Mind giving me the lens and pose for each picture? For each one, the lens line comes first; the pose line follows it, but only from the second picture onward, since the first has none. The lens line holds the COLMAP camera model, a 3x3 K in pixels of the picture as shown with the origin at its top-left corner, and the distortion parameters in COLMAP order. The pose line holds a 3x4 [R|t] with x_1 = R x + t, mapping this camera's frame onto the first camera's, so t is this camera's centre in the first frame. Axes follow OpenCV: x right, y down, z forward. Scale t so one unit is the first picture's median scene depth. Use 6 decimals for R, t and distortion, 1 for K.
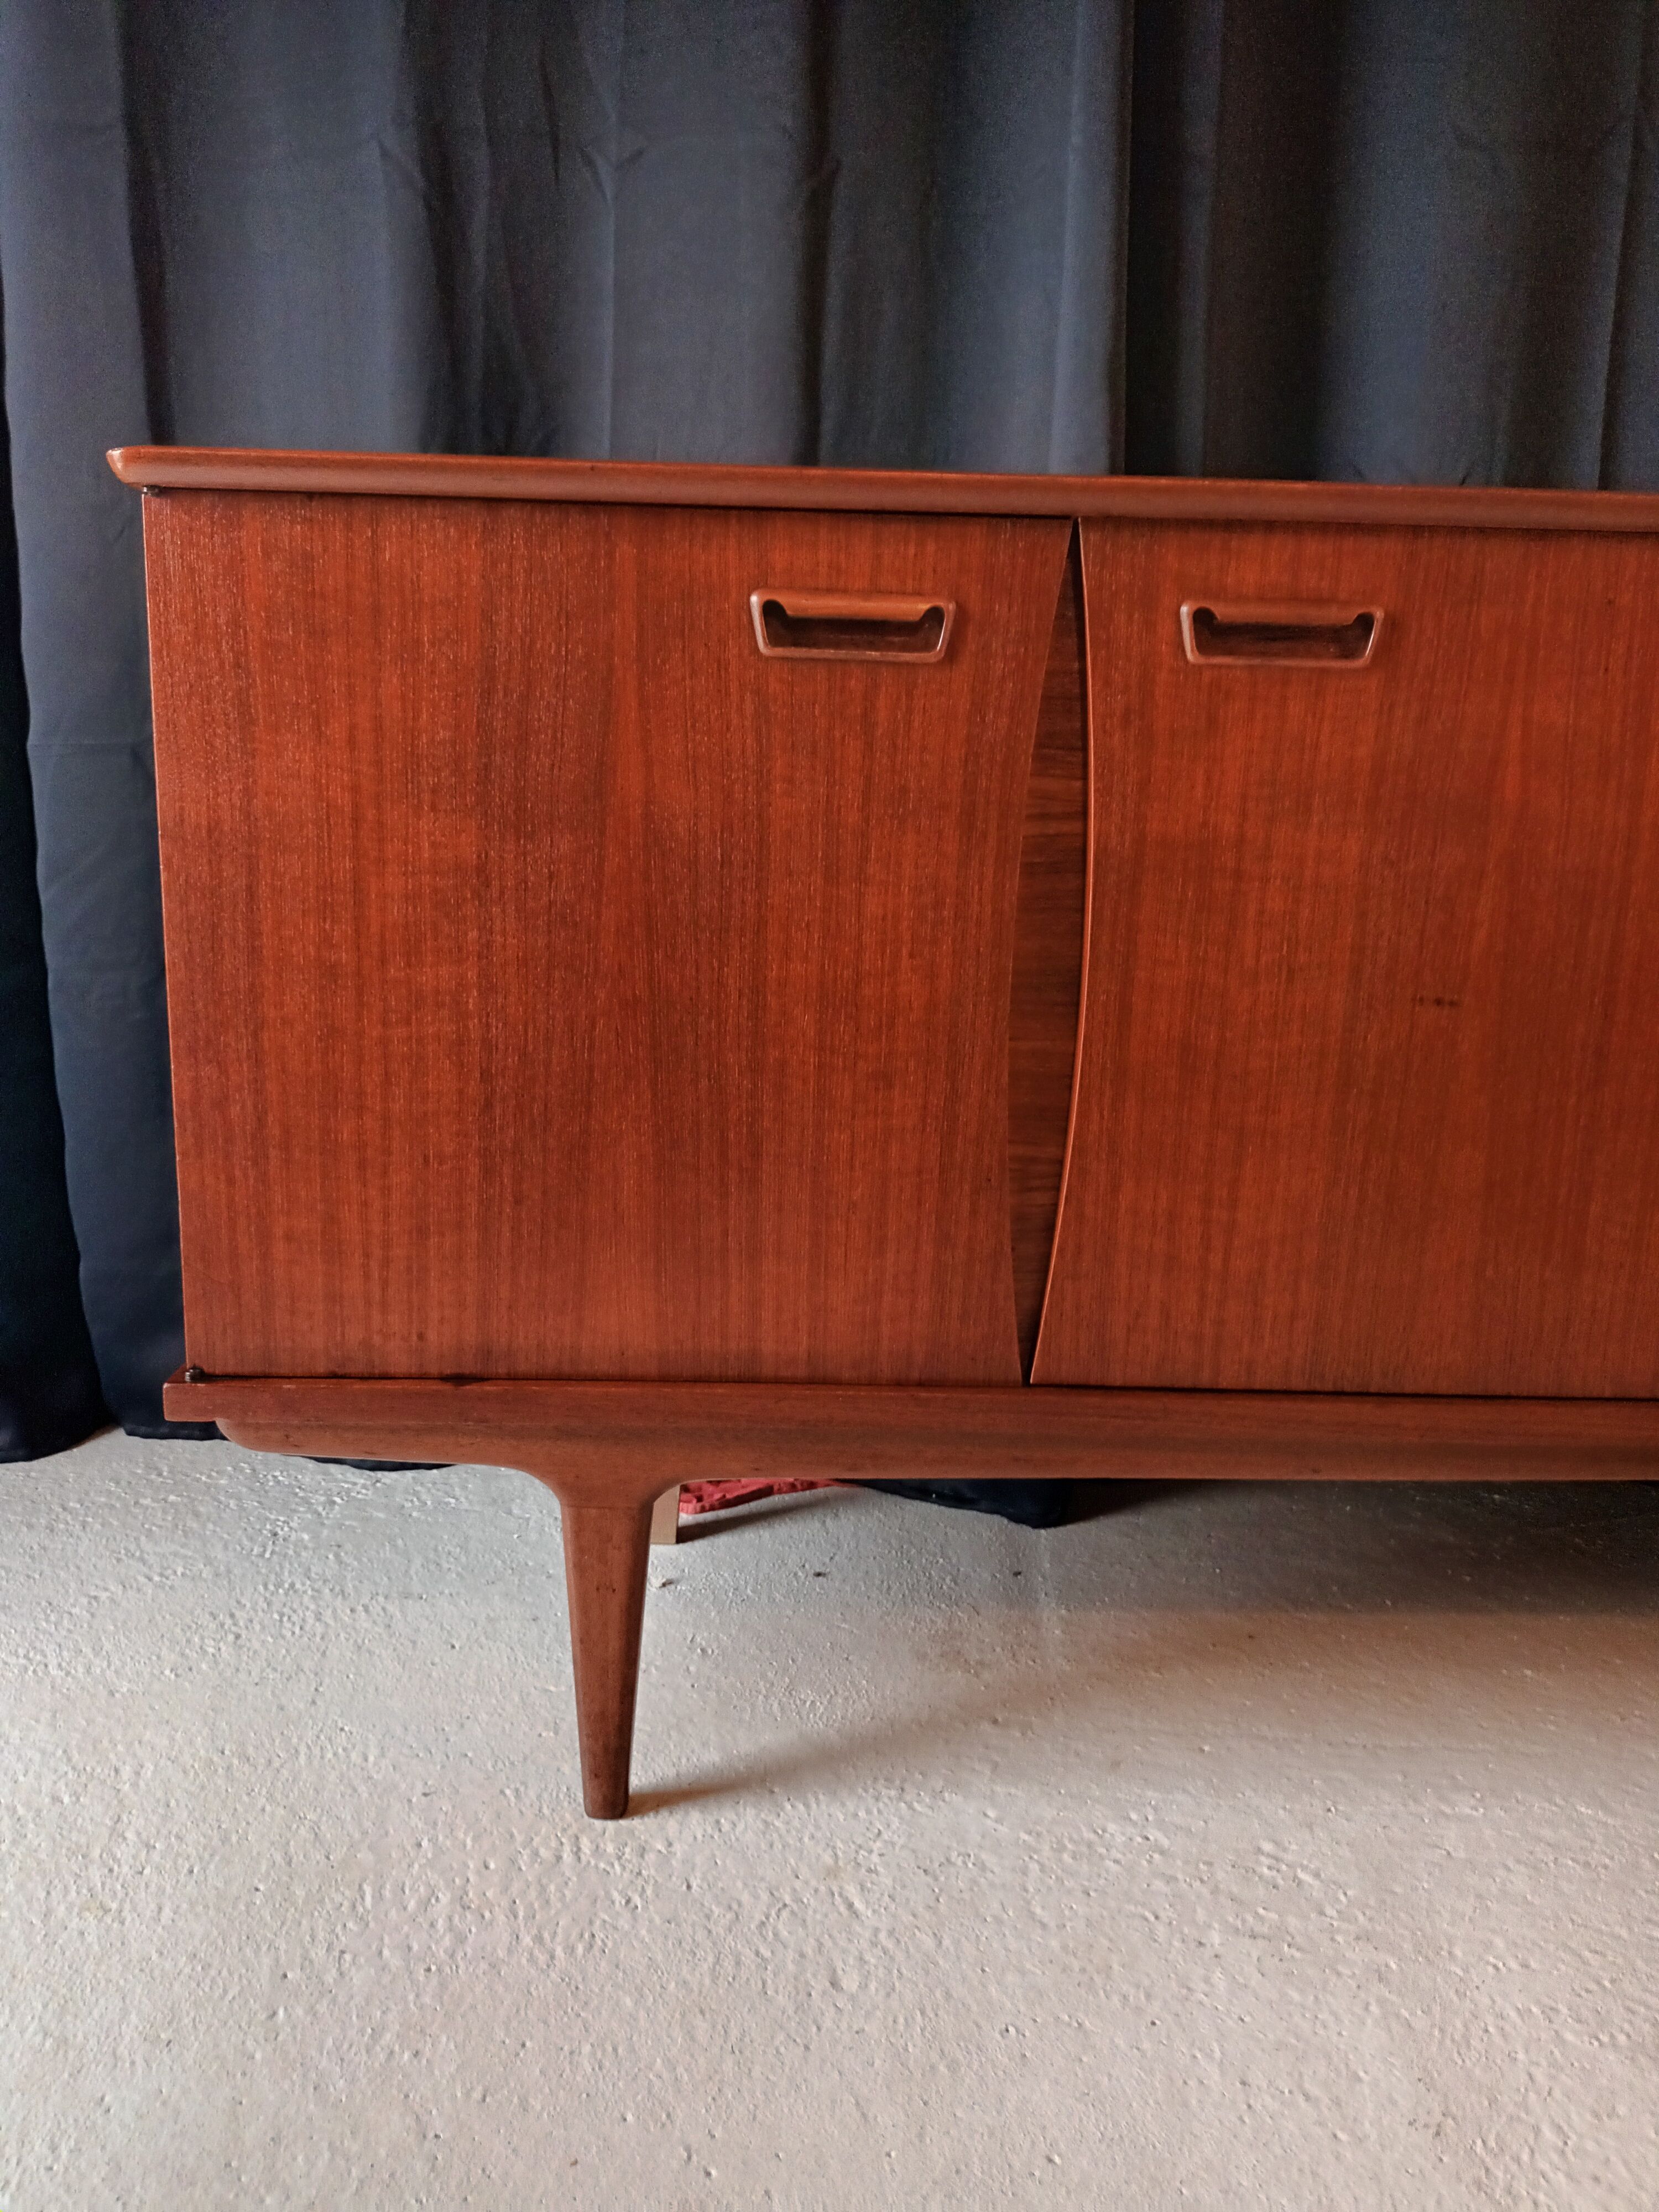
lens RADIAL K [[1659.1, 0, 815.9], [0, 1659.1, 1112.5], [0, 0, 1]] dist [0.035481, -0.047210]
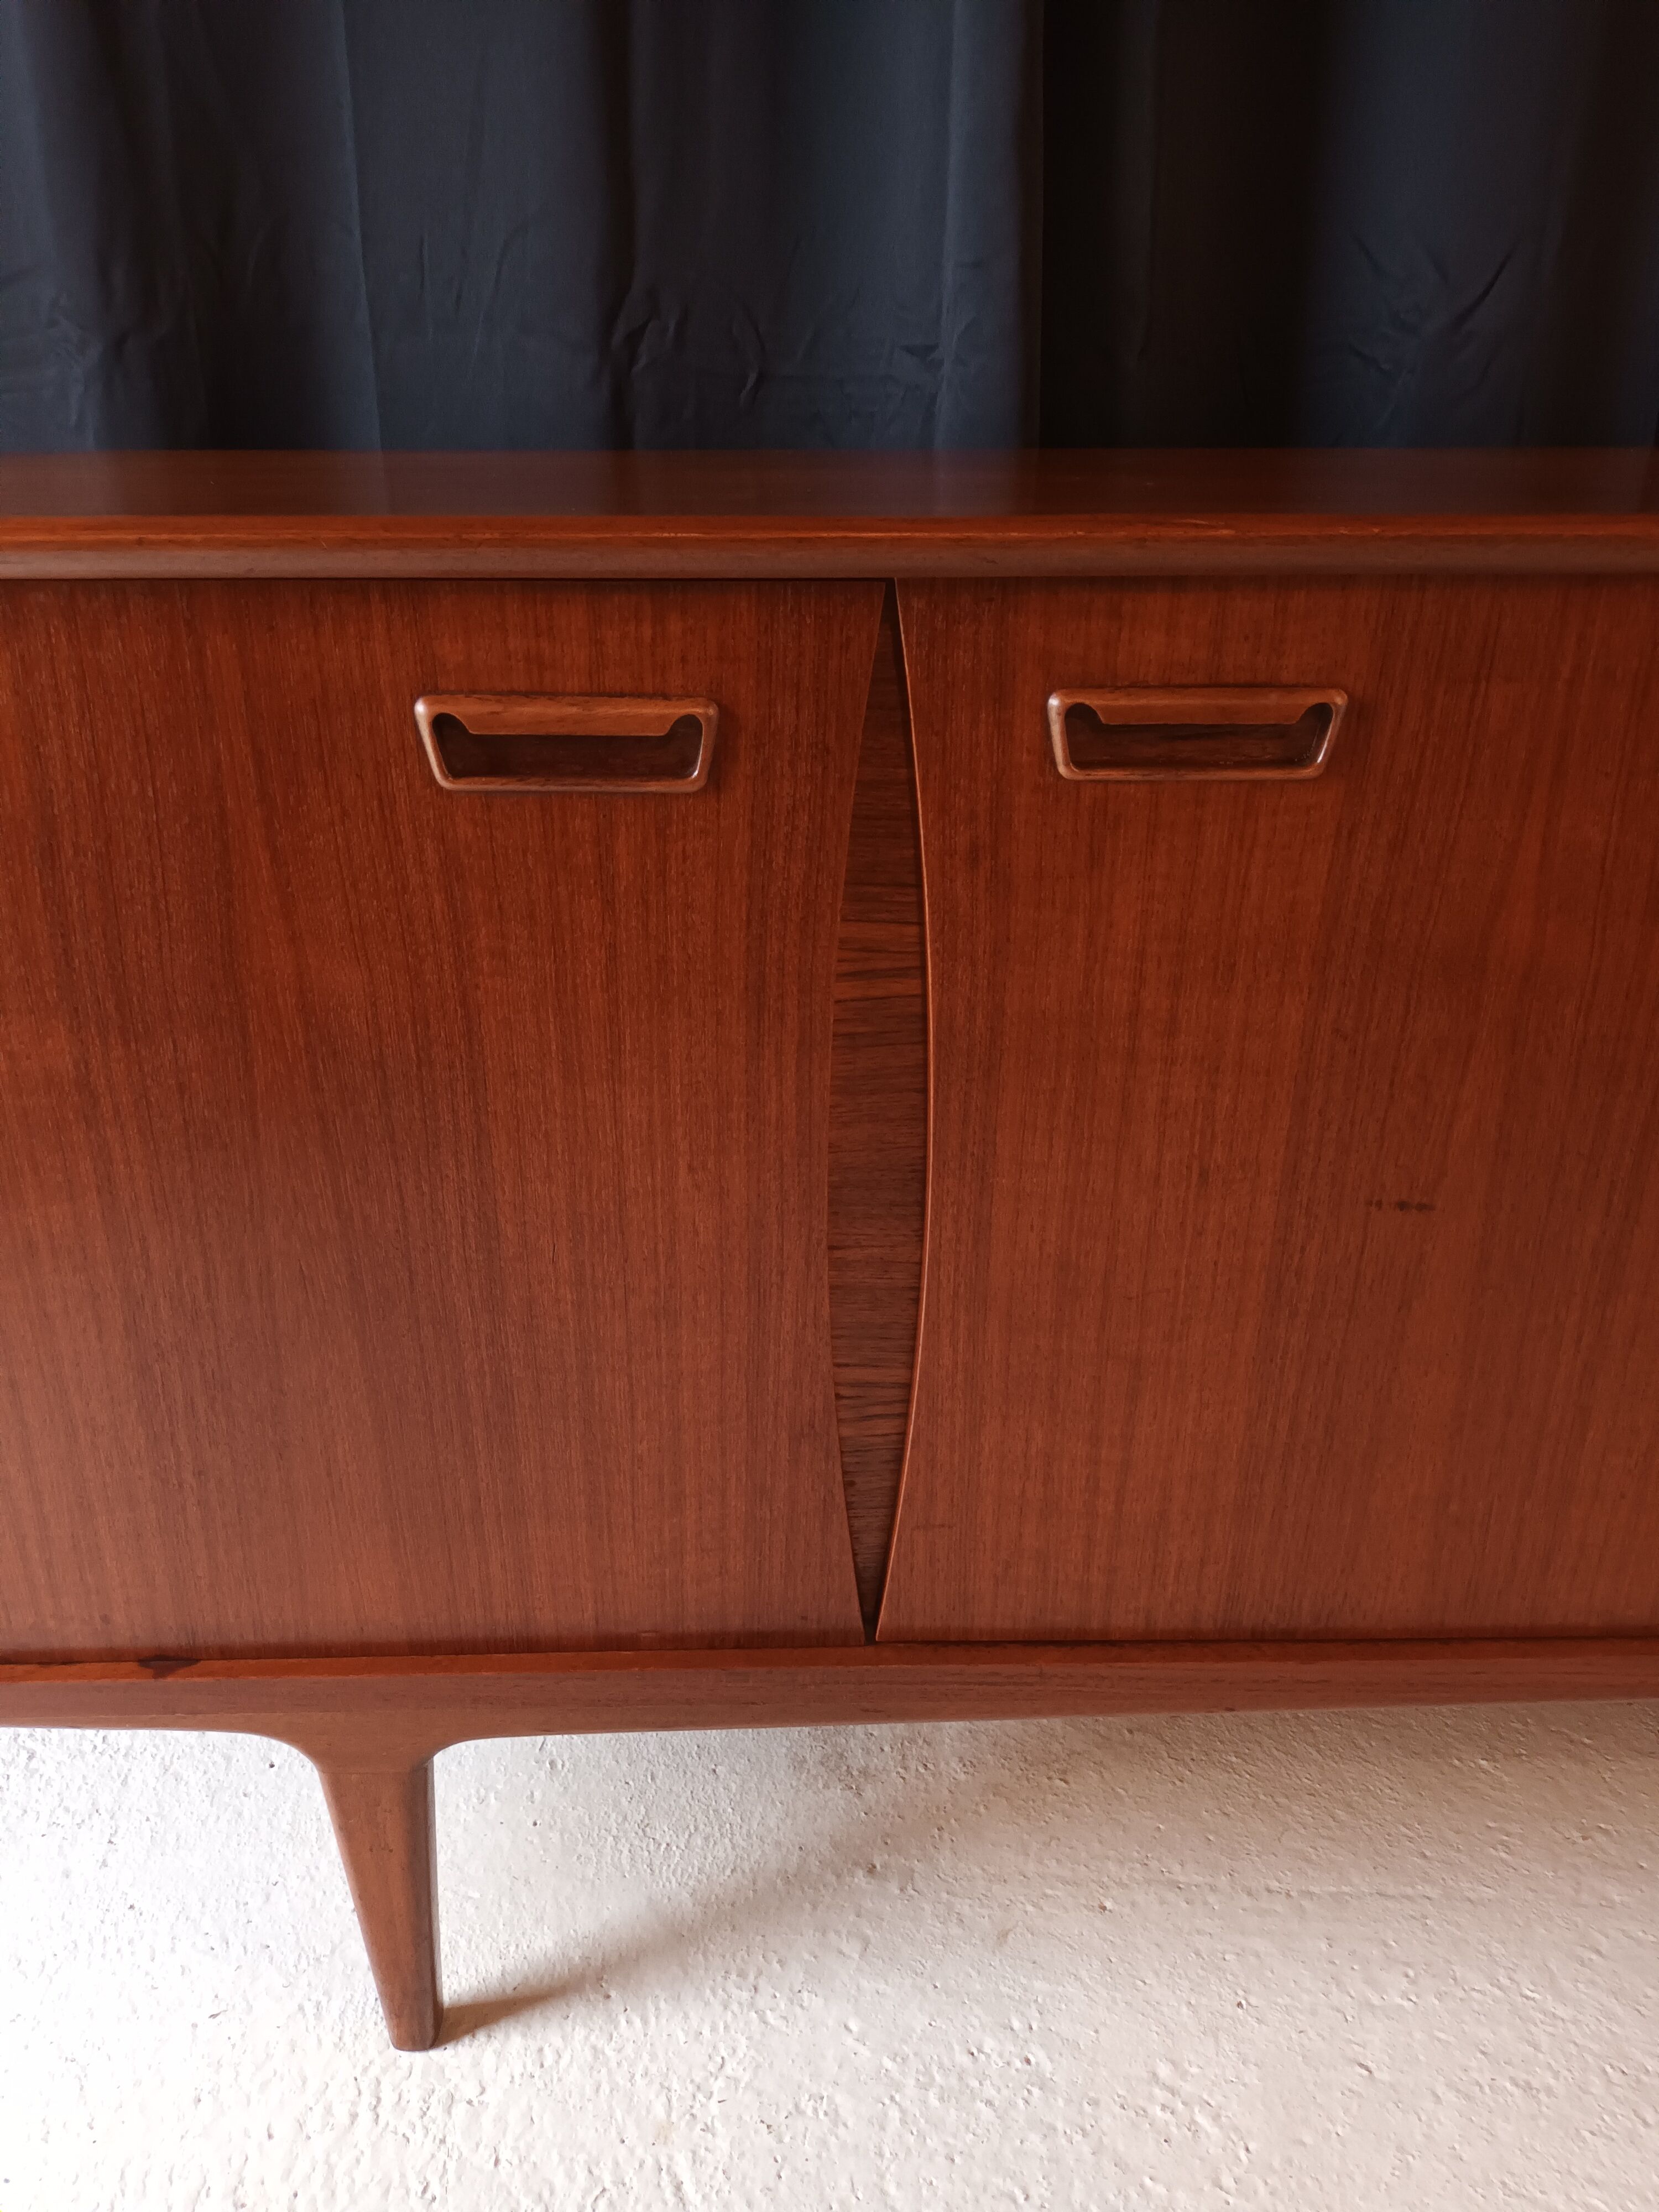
lens RADIAL K [[1659.1, 0, 817.7], [0, 1659.1, 1110.6], [0, 0, 1]] dist [0.035481, -0.047210]
pose [[0.999637, -0.025058, -0.009852, 0.119202], [0.026638, 0.973718, 0.226194, -0.278364], [0.003925, -0.226374, 0.974033, 0.280658]]
